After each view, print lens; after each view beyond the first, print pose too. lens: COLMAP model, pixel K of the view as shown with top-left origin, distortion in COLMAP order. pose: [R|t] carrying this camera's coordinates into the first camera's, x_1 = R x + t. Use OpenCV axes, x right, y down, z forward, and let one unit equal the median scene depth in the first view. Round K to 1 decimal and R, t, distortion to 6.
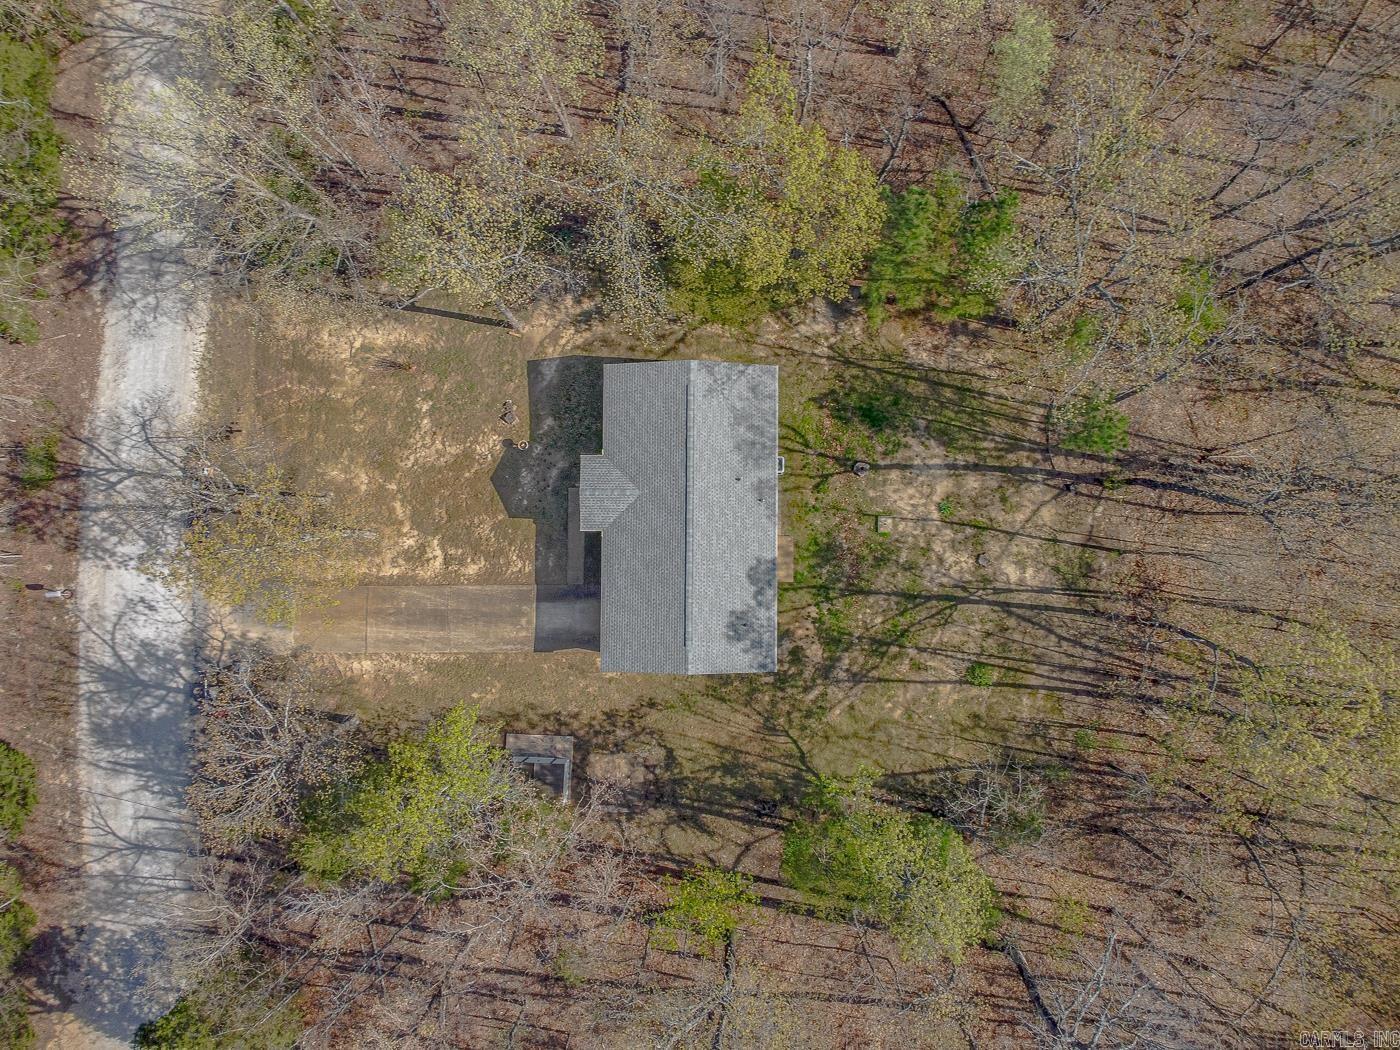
lens RADIAL K [[1051.2, 0, 699.9], [0, 1051.2, 524.1], [0, 0, 1]] dist [-0.004191, -0.004809]
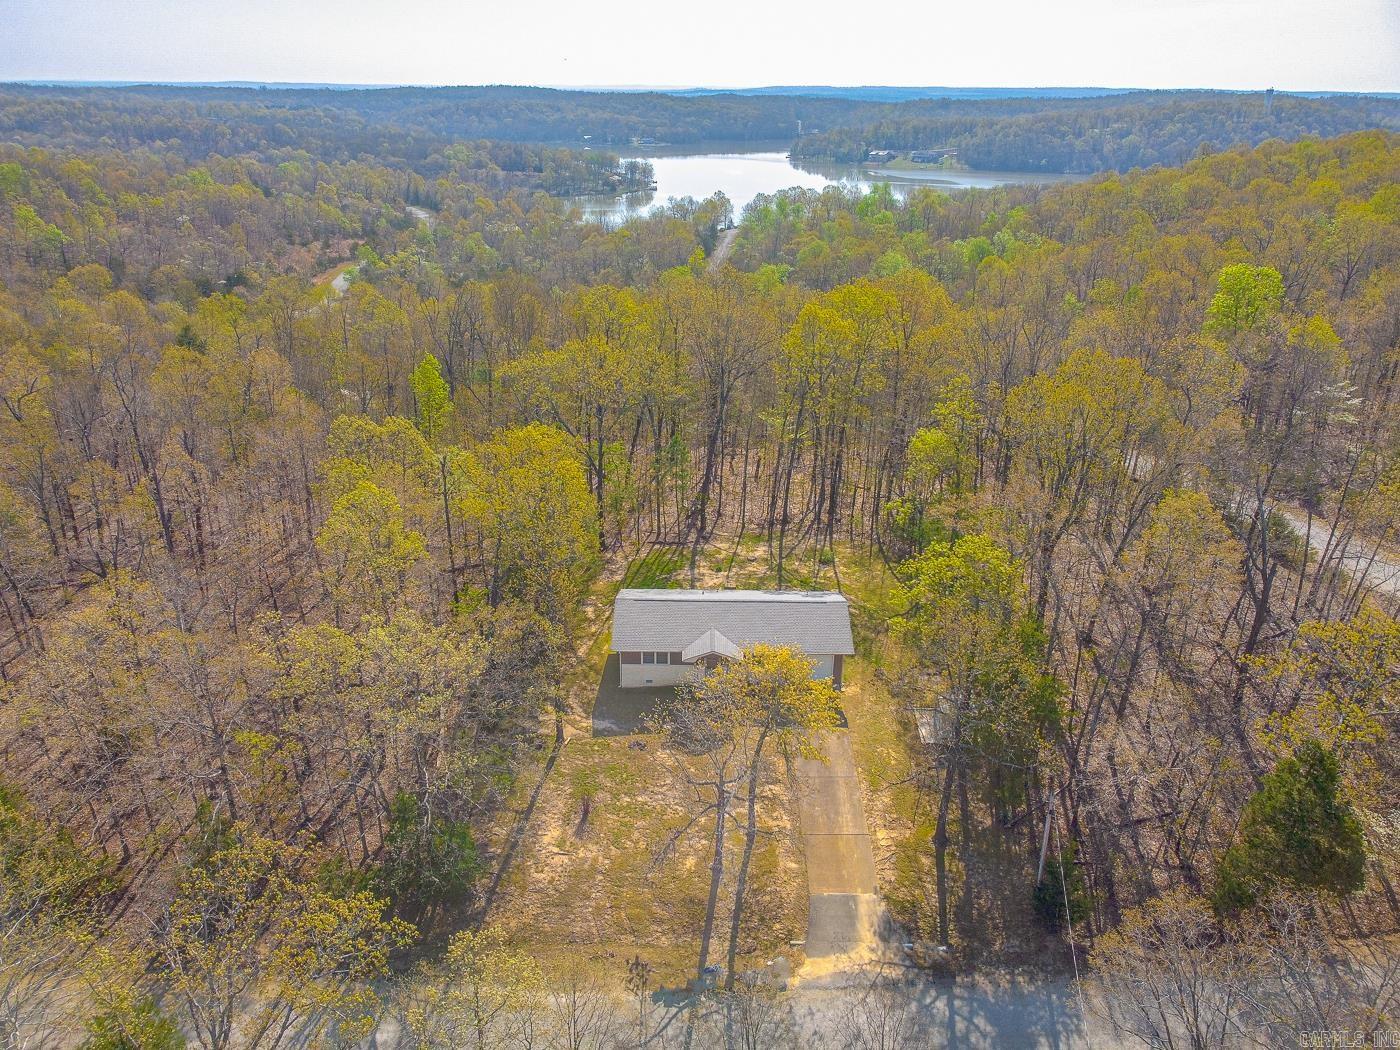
lens RADIAL K [[1051.2, 0, 701.7], [0, 1051.2, 521.0], [0, 0, 1]] dist [-0.004191, -0.004809]
pose [[0.005242, -0.380726, 0.924673, -1.119839], [0.999944, 0.010466, -0.001360, -0.038196], [-0.009160, 0.924629, 0.380759, 0.352152]]
